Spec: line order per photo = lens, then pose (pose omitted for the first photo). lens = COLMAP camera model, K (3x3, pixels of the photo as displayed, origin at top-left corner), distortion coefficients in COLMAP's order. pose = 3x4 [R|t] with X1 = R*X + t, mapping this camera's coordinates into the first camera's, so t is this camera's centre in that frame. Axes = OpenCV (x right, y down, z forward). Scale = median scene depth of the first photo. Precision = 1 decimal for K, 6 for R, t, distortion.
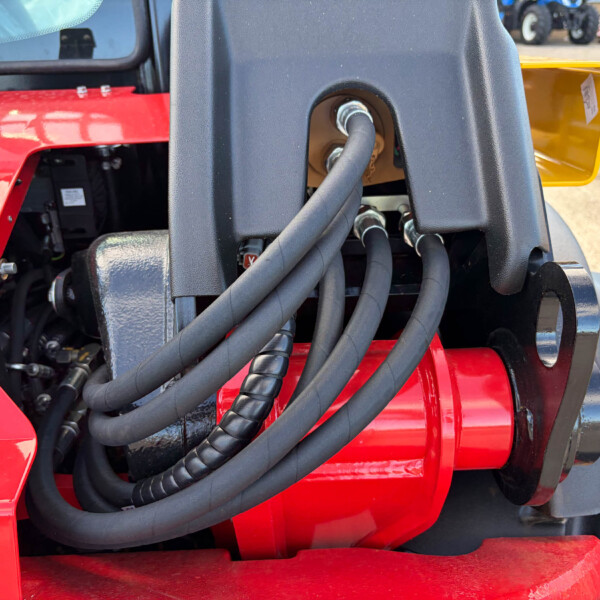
lens RADIAL K [[605.8, 0, 300.0], [0, 605.8, 300.0], [0, 0, 1]] dist [0.046155, -0.061612]
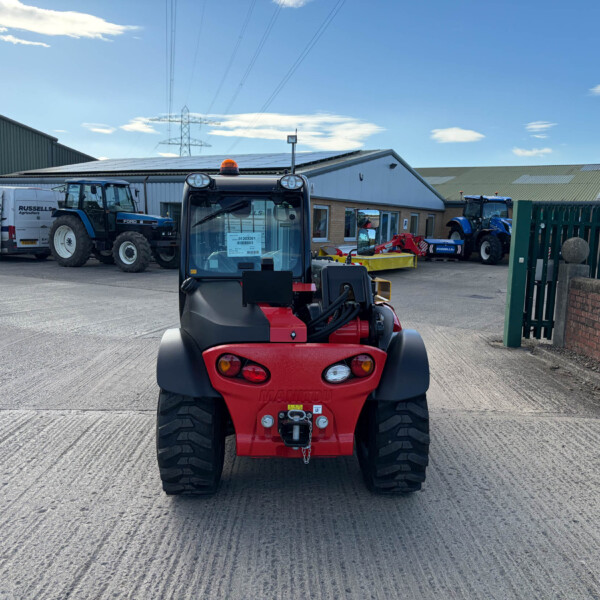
lens RADIAL K [[605.8, 0, 300.0], [0, 605.8, 300.0], [0, 0, 1]] dist [0.046155, -0.061612]
pose [[0.999234, 0.038379, 0.007641, -0.389150], [-0.034062, 0.949141, -0.313003, 1.623266], [-0.019265, 0.312503, 0.949721, -4.417081]]
